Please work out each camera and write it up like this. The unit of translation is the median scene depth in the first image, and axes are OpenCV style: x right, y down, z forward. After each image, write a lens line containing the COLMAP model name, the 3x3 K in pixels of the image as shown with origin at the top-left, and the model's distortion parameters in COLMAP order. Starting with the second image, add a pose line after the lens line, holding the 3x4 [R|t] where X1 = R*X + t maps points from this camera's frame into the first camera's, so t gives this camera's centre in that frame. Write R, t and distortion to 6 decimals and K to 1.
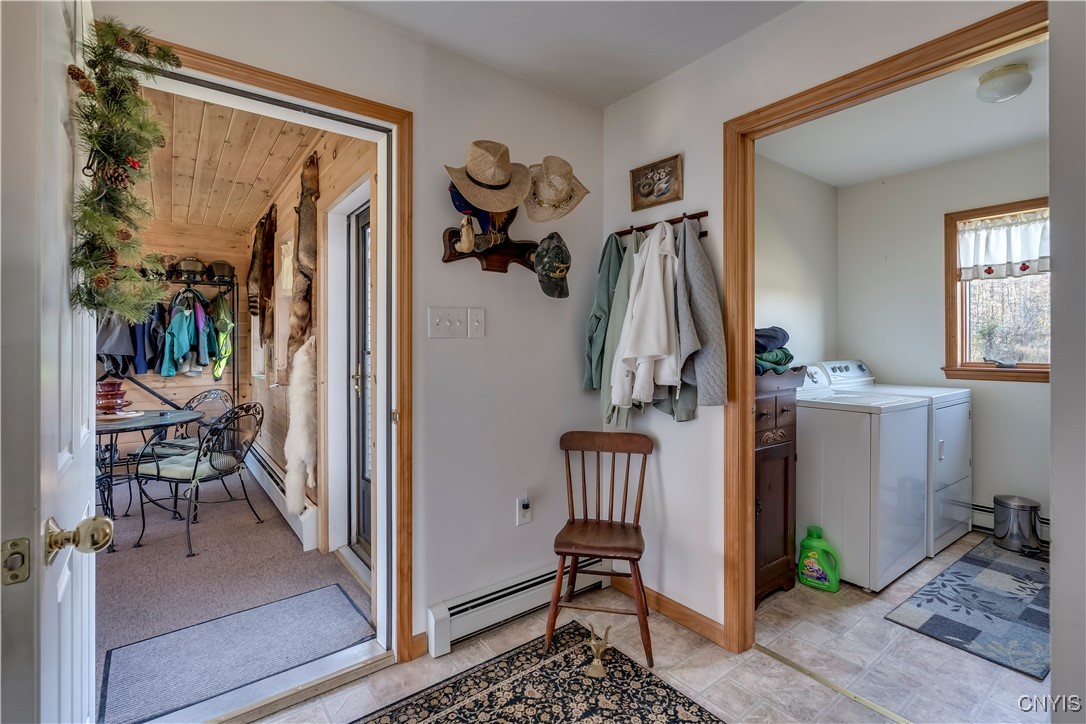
lens RADIAL K [[504.2, 0, 538.8], [0, 504.2, 333.7], [0, 0, 1]] dist [0.001623, 0.000267]
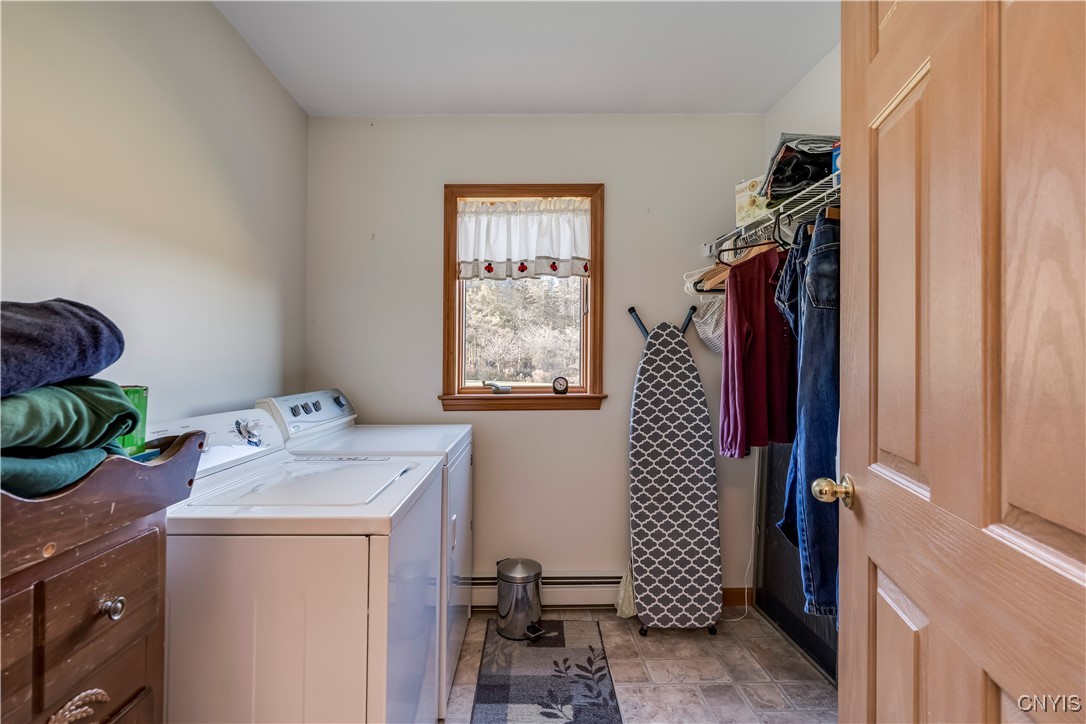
lens RADIAL K [[511.5, 0, 535.3], [0, 511.5, 355.4], [0, 0, 1]] dist [-0.002285, -0.000355]
pose [[0.583633, 0.008606, 0.811972, 0.298605], [-0.011865, 0.999927, -0.002070, 0.009262], [-0.811931, -0.008425, 0.583692, 0.484939]]
